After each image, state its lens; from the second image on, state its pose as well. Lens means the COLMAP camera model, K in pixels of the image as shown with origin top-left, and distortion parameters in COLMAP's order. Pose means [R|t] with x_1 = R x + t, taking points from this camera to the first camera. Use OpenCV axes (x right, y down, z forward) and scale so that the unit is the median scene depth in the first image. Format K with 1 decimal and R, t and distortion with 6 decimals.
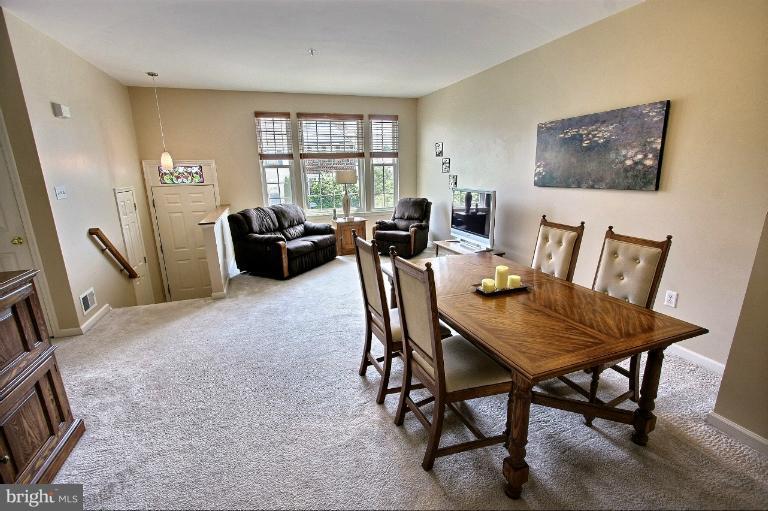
lens RADIAL K [[355.3, 0, 380.8], [0, 355.3, 257.7], [0, 0, 1]] dist [-0.007978, 0.000967]
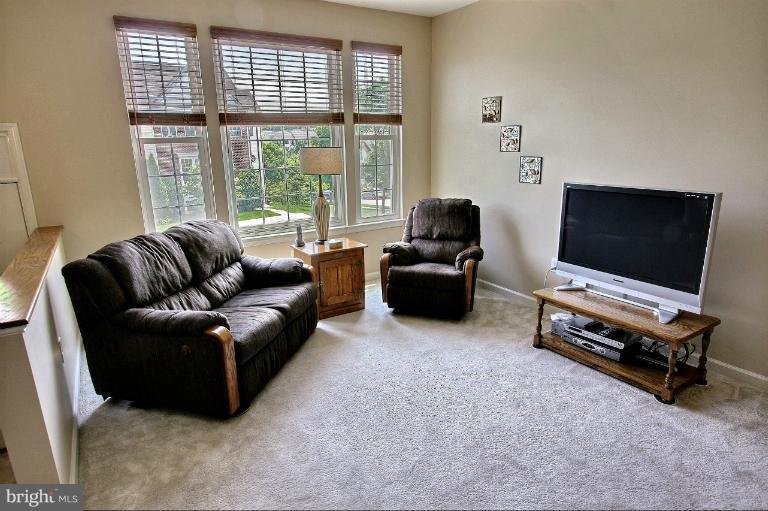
lens RADIAL K [[461.4, 0, 383.6], [0, 461.4, 257.5], [0, 0, 1]] dist [-0.000480, 0.003778]
pose [[0.973827, -0.054657, 0.220621, -0.197416], [0.055594, 0.998452, 0.001965, -0.107430], [-0.220387, 0.010352, 0.975358, 0.423937]]
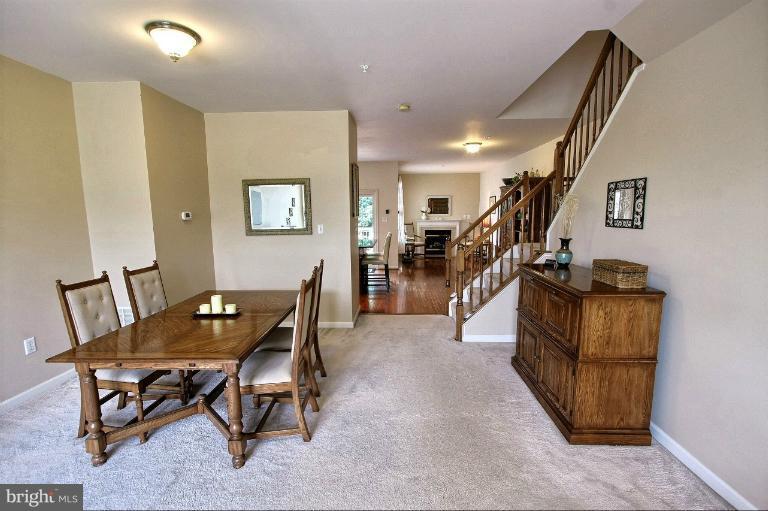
lens RADIAL K [[355.3, 0, 381.9], [0, 355.3, 257.3], [0, 0, 1]] dist [-0.007978, 0.000967]
pose [[-0.929056, -0.021325, 0.369325, -0.281264], [0.116853, 0.930308, 0.347667, -0.200983], [-0.351000, 0.366159, -0.861816, 0.792811]]
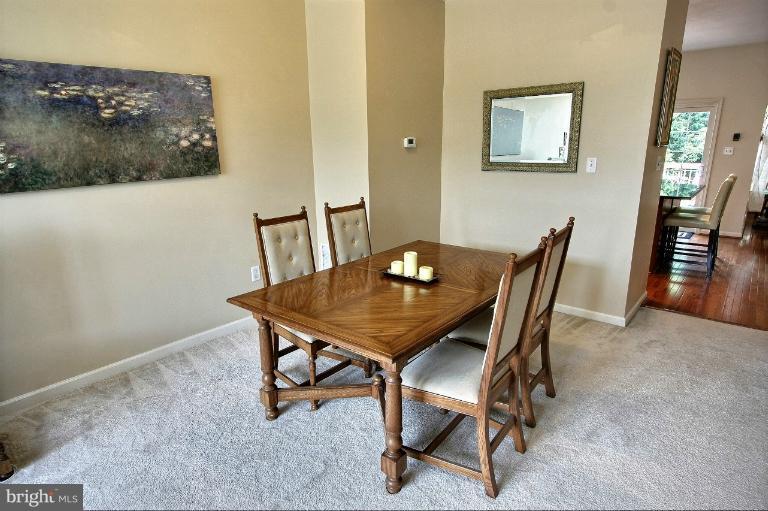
lens RADIAL K [[444.5, 0, 385.8], [0, 444.5, 256.8], [0, 0, 1]] dist [-0.008122, -0.000616]
pose [[-0.516343, -0.194527, 0.833996, -0.254902], [0.232200, 0.905577, 0.354983, -0.169054], [-0.824301, 0.376947, -0.422419, 0.675082]]
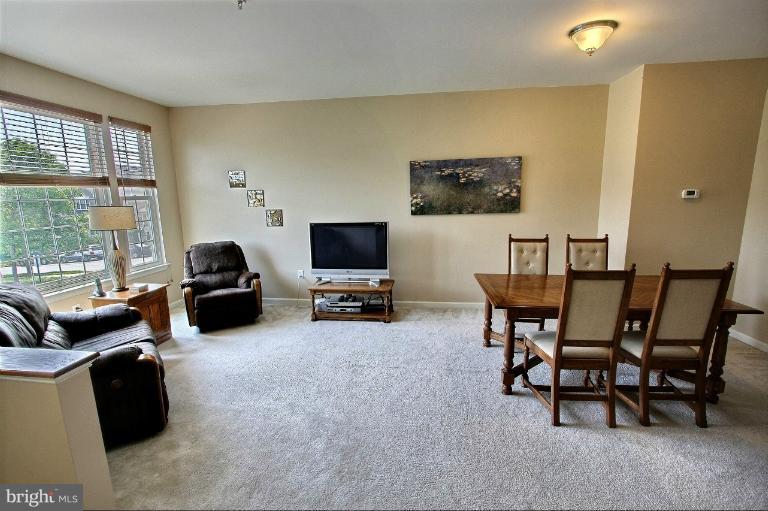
lens RADIAL K [[355.3, 0, 382.7], [0, 355.3, 258.8], [0, 0, 1]] dist [-0.007978, 0.000967]
pose [[0.451540, -0.146456, 0.880149, -0.497130], [0.229167, 0.972382, 0.044234, -0.109970], [-0.862319, 0.181727, 0.472632, 0.455155]]
